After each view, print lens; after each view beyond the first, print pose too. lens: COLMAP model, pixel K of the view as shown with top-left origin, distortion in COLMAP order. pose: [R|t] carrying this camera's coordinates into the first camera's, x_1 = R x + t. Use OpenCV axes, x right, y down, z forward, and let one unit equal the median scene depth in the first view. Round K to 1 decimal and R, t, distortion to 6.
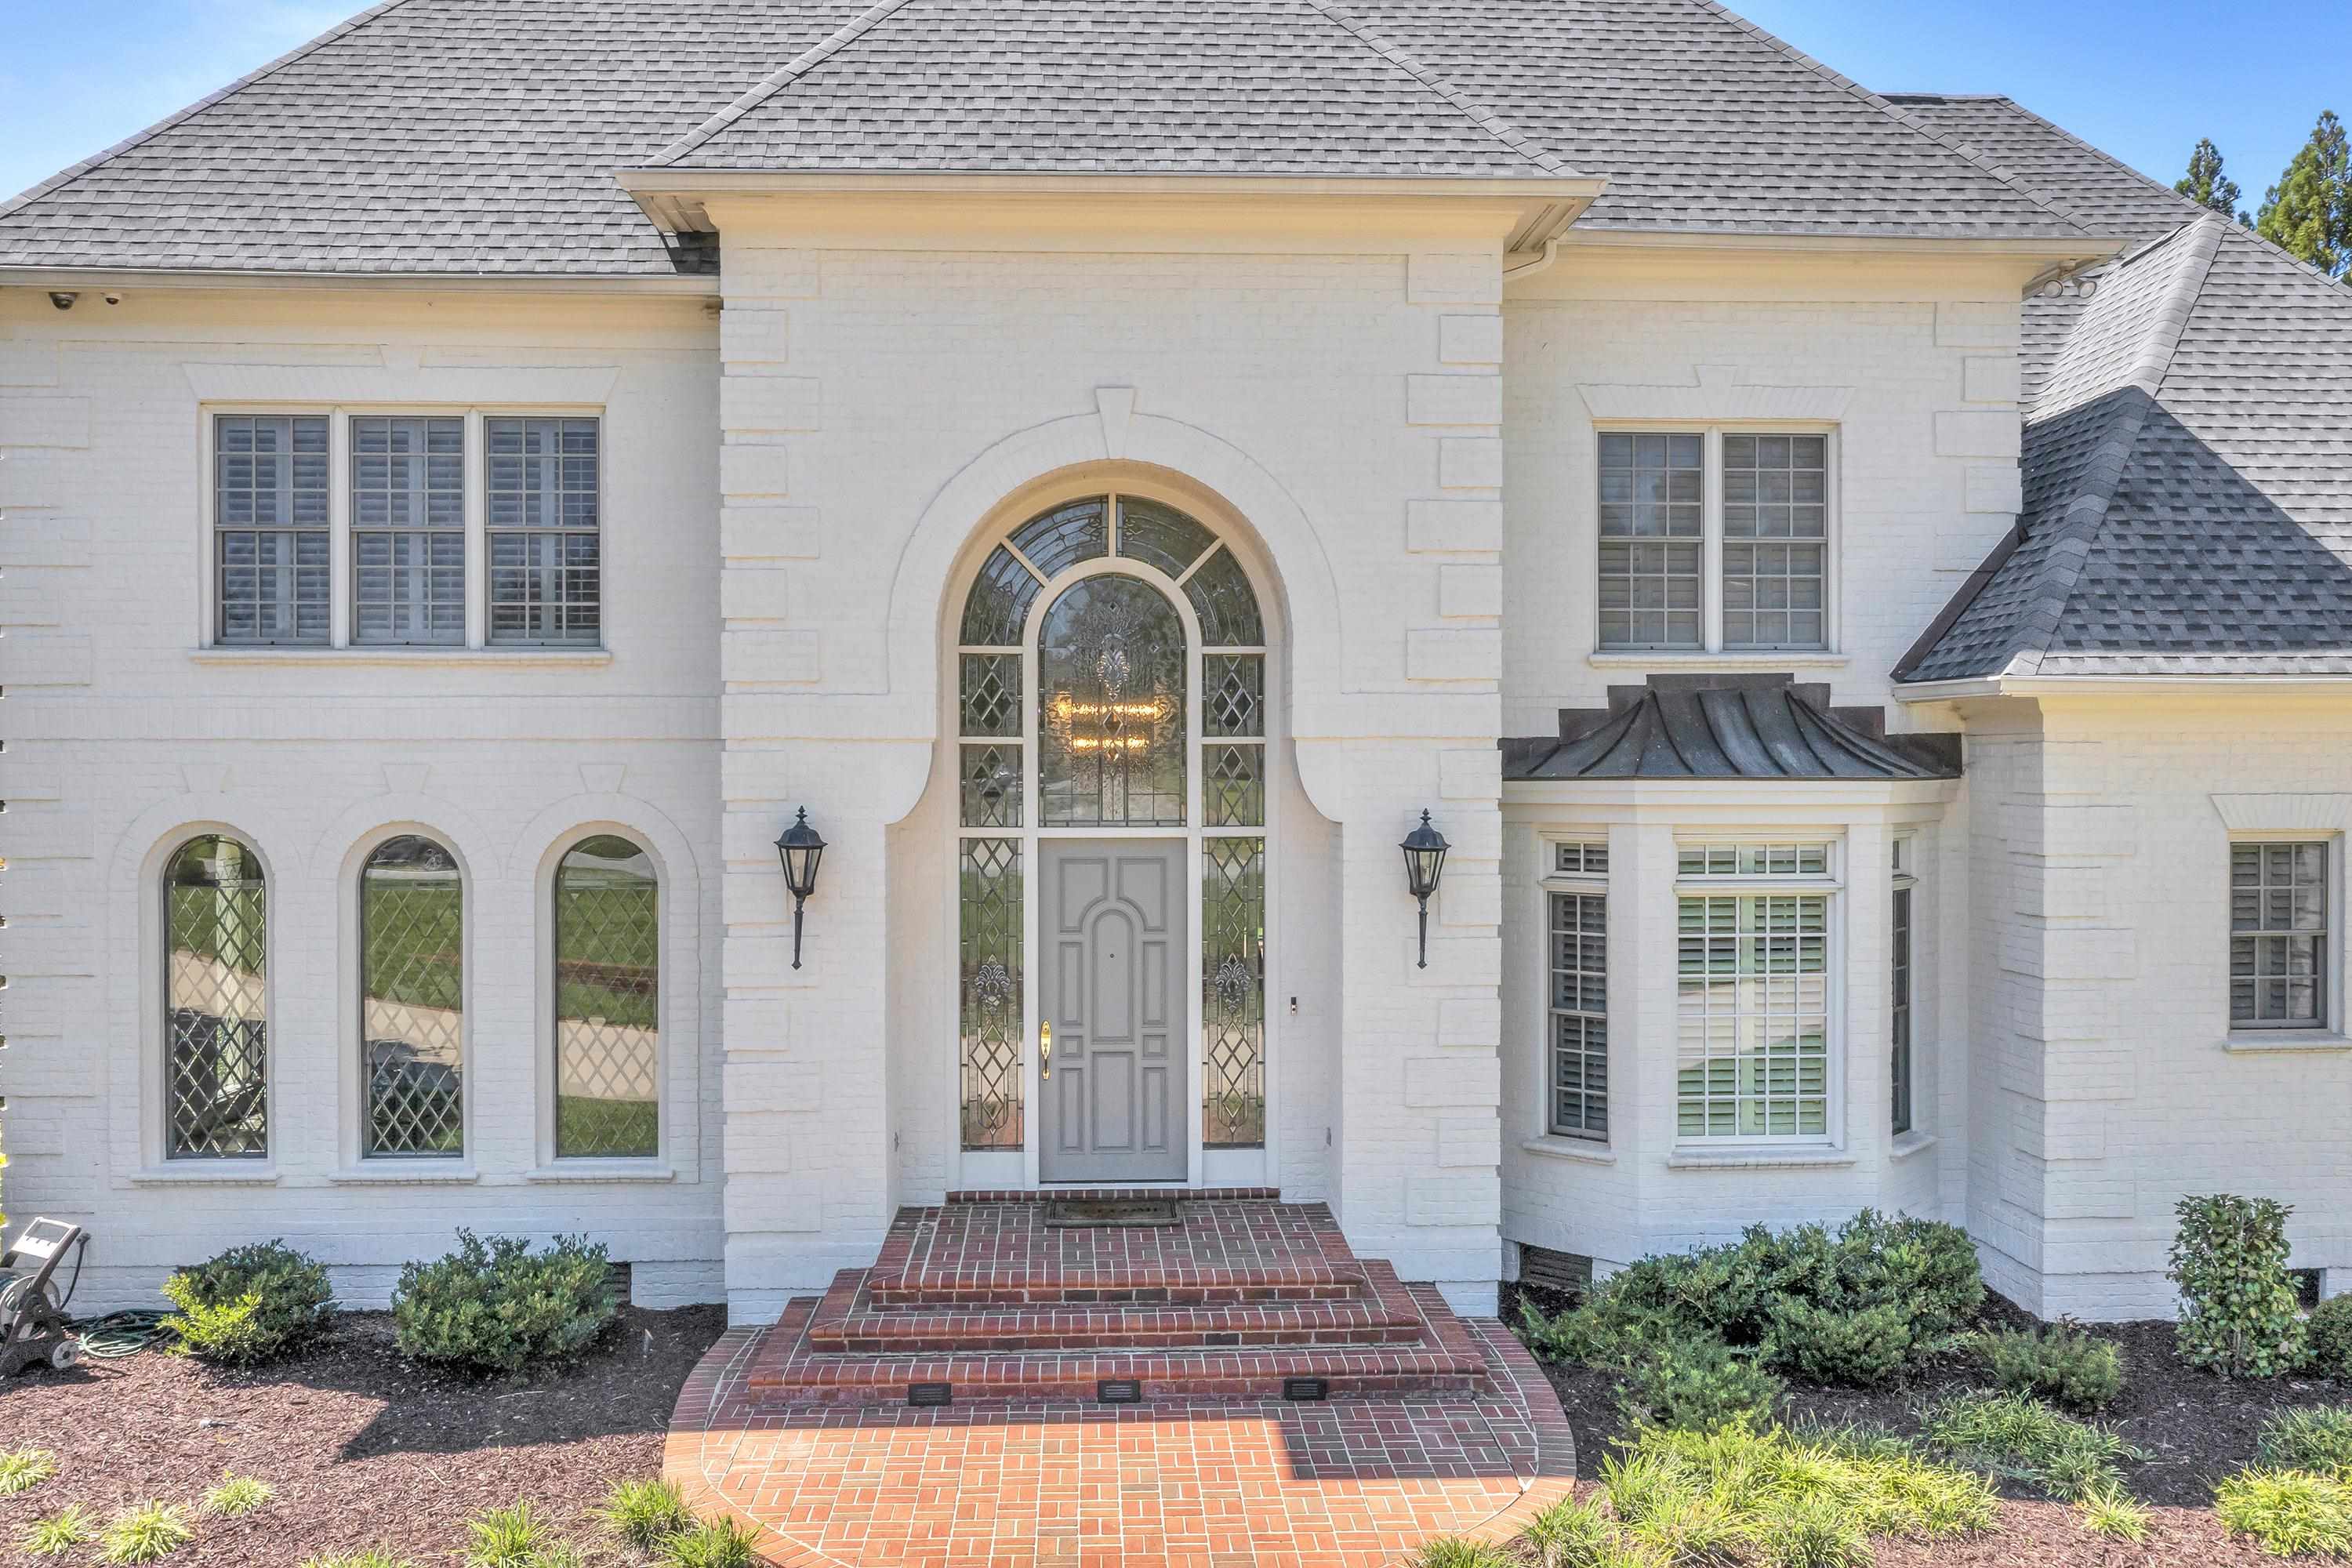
lens RADIAL K [[1860.1, 0, 1176.0], [0, 1860.1, 784.0], [0, 0, 1]] dist [-0.001035, -0.003680]
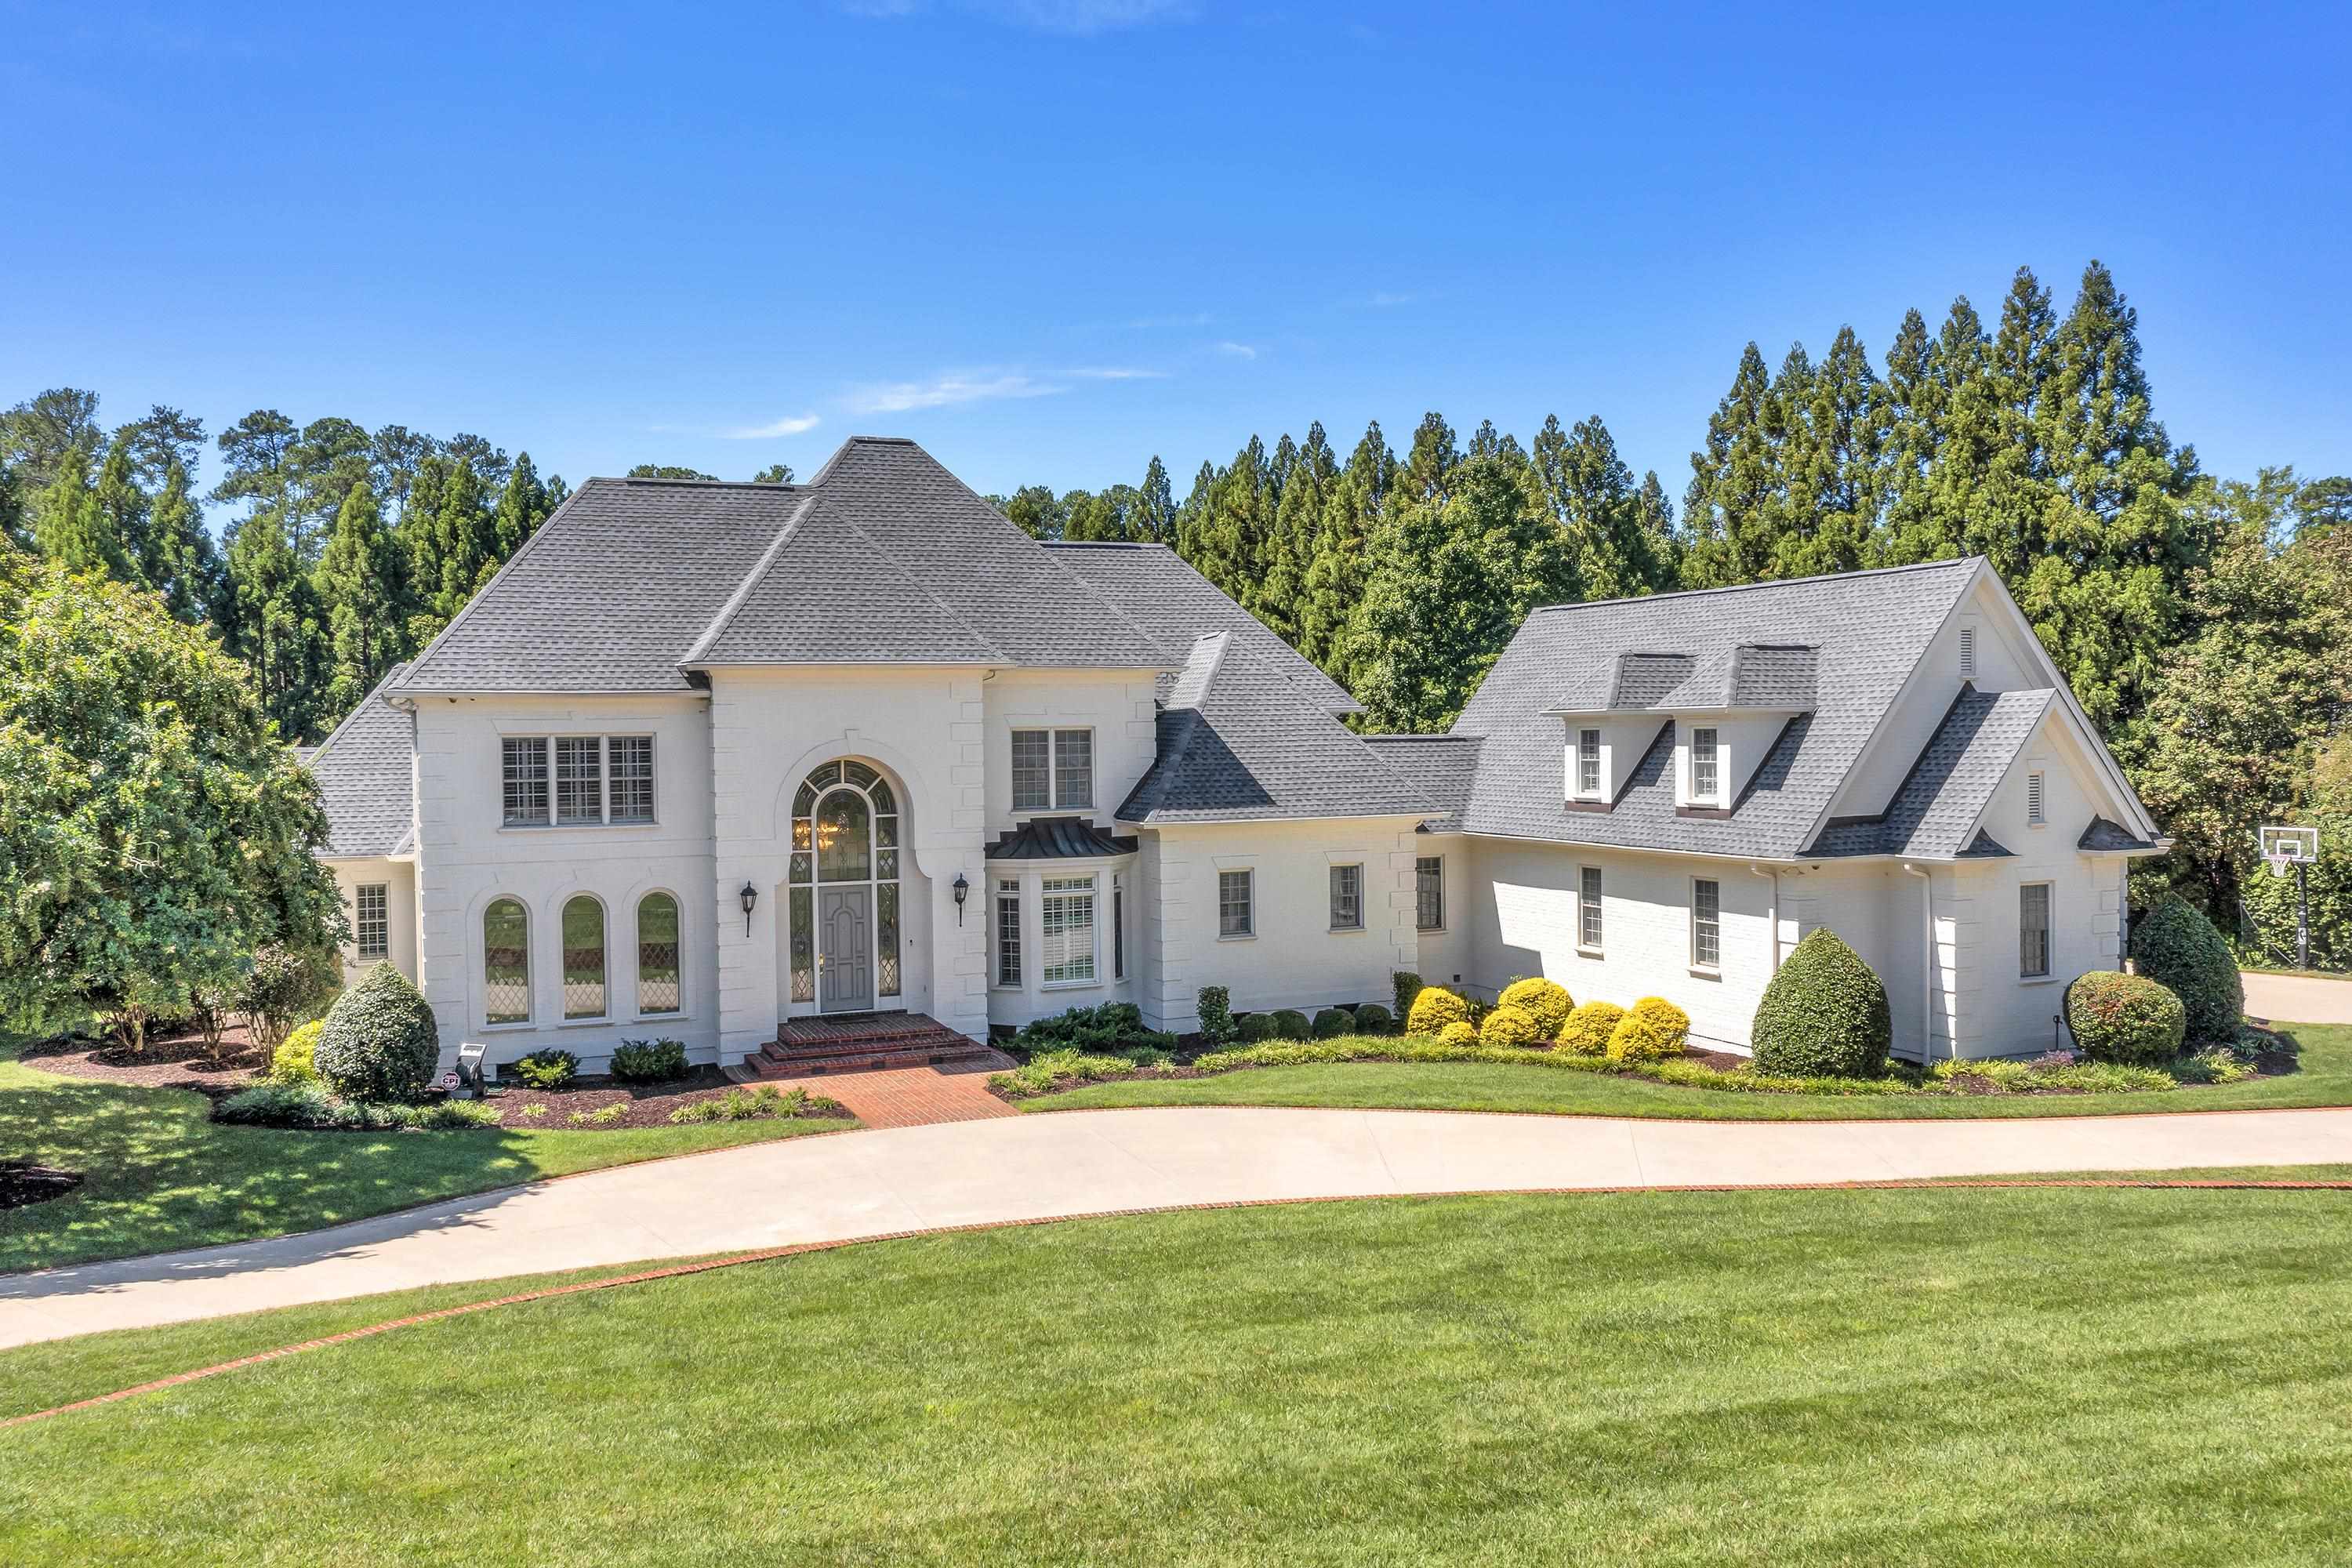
lens RADIAL K [[1860.1, 0, 1176.0], [0, 1860.1, 784.0], [0, 0, 1]] dist [-0.001035, -0.003680]
pose [[0.935636, -0.020714, 0.352357, -0.546588], [0.014866, 0.999703, 0.019294, -0.168162], [-0.352652, -0.012814, 0.935667, -1.758120]]
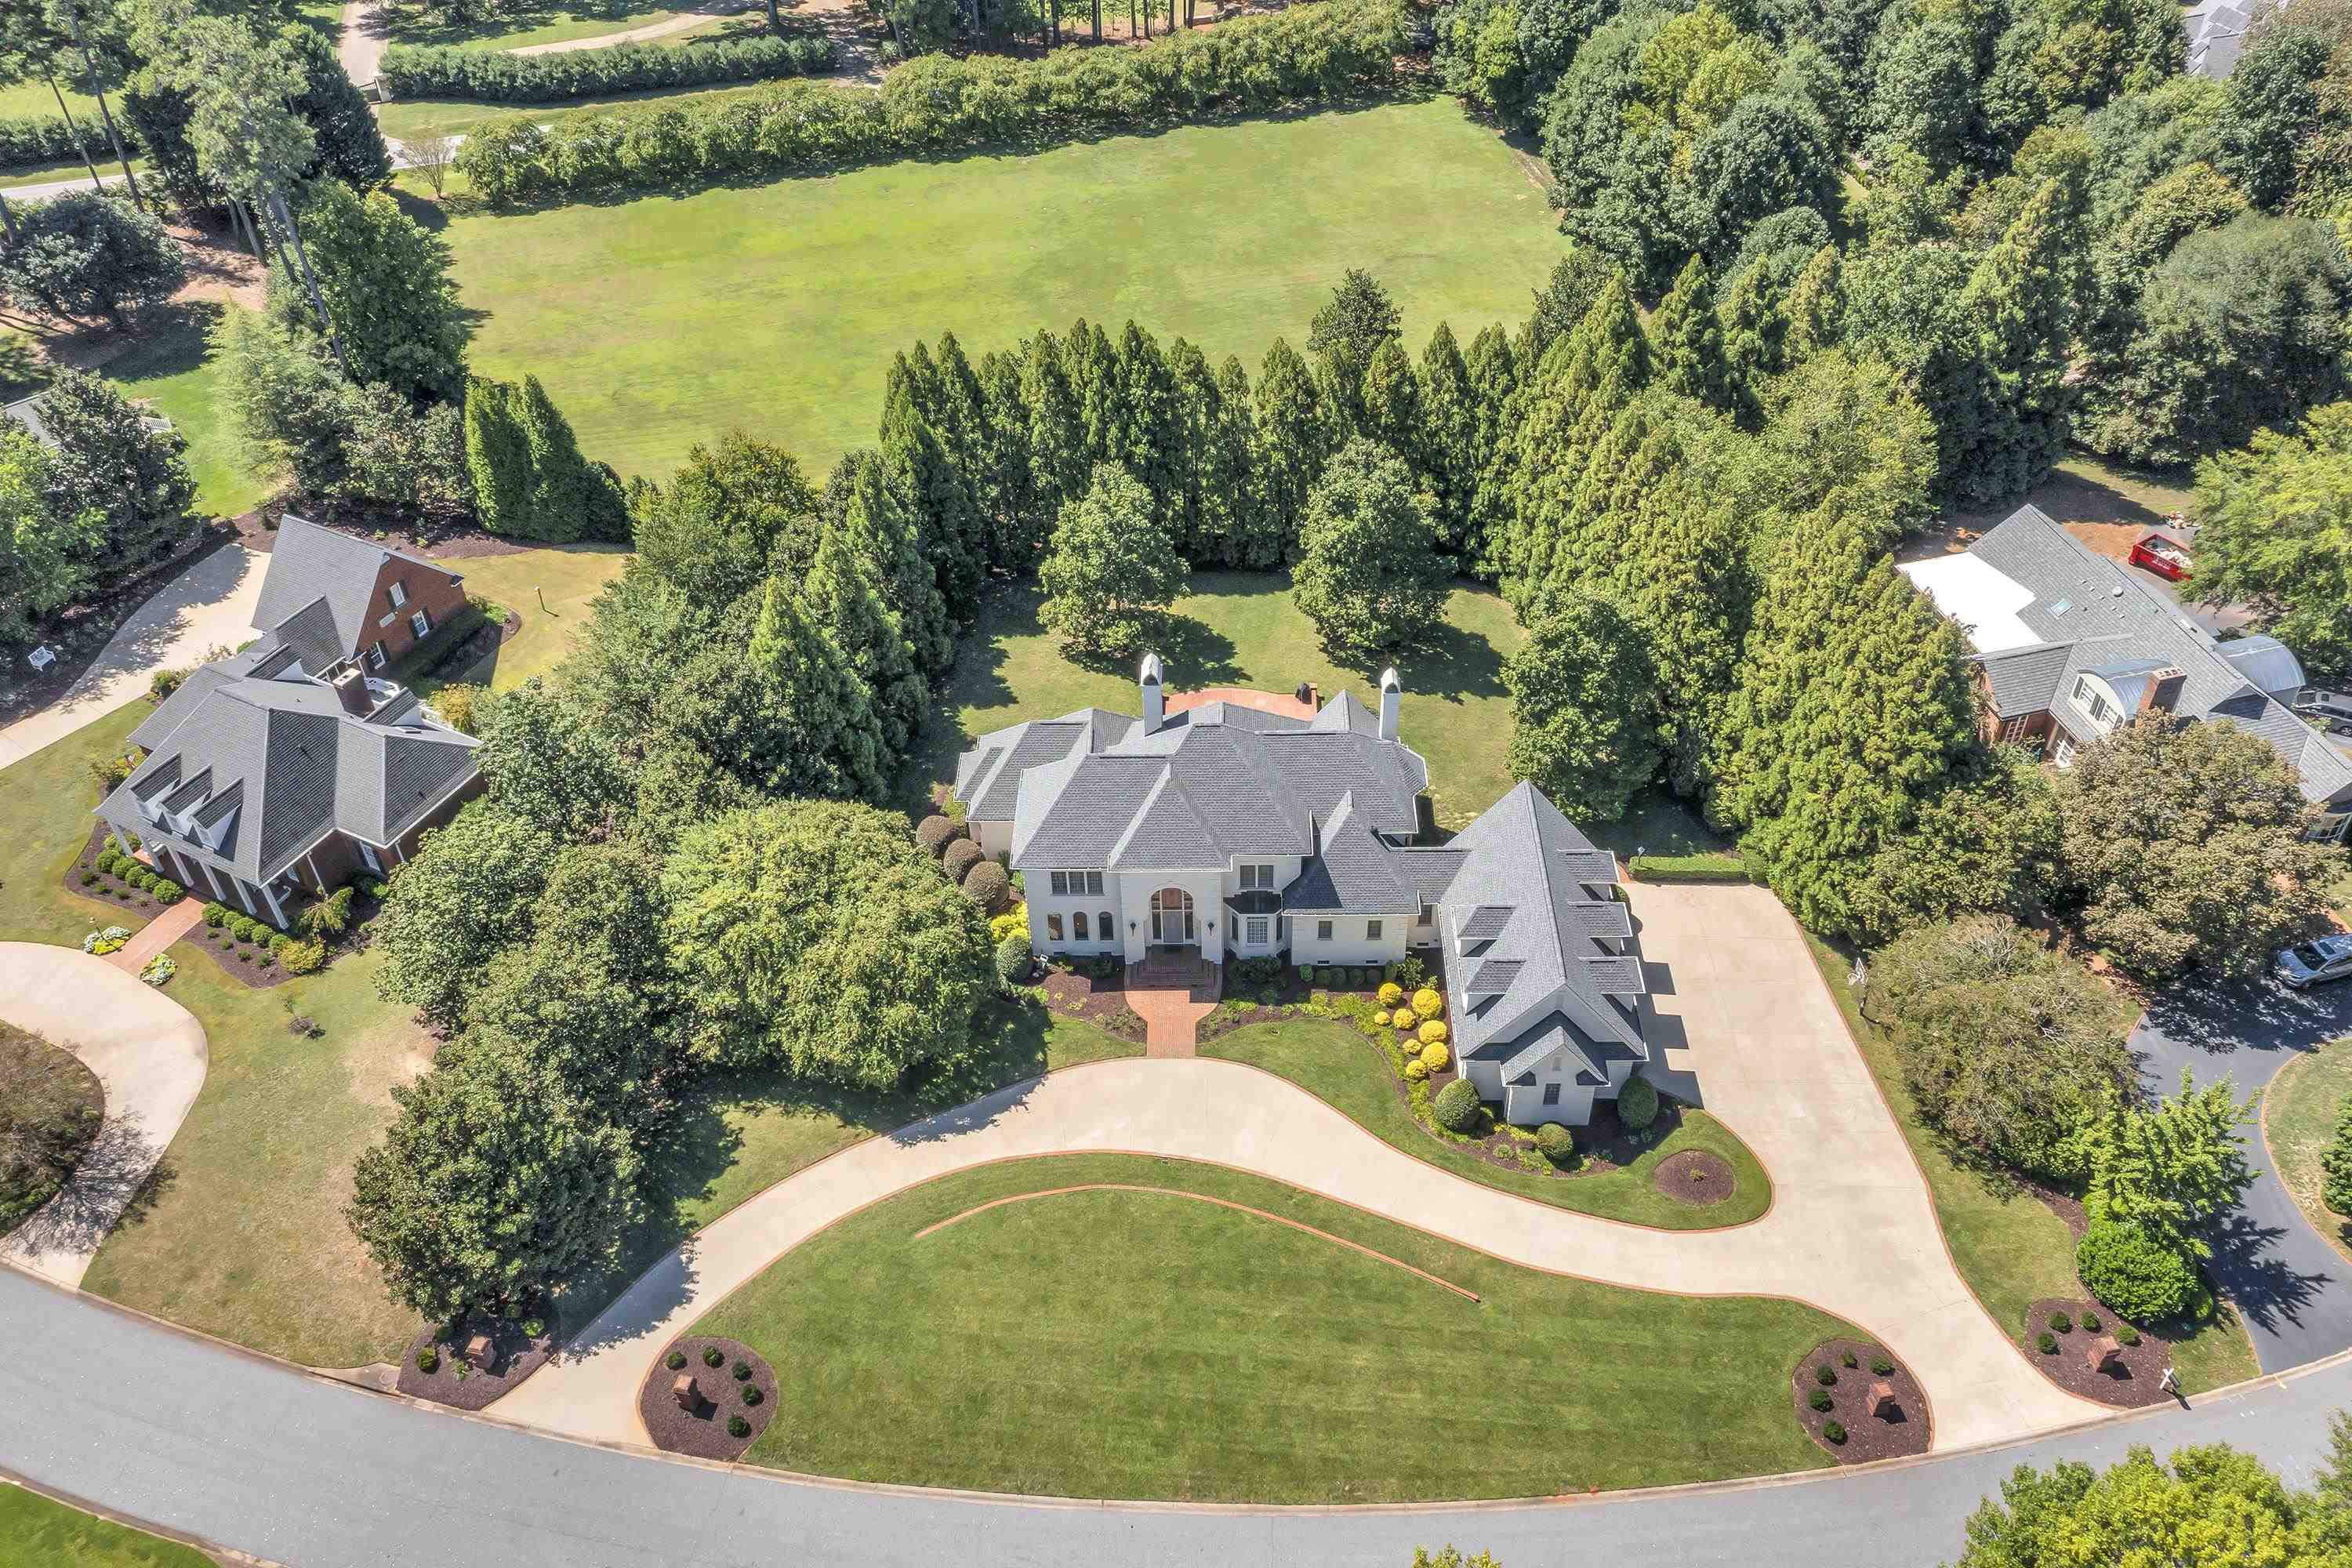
lens RADIAL K [[1860.1, 0, 1176.0], [0, 1860.1, 784.0], [0, 0, 1]] dist [-0.001035, -0.003680]
pose [[0.998043, 0.022086, -0.058507, 0.409355], [0.021626, 0.755953, 0.654268, -5.278220], [0.058679, -0.654253, 0.753996, -4.318870]]
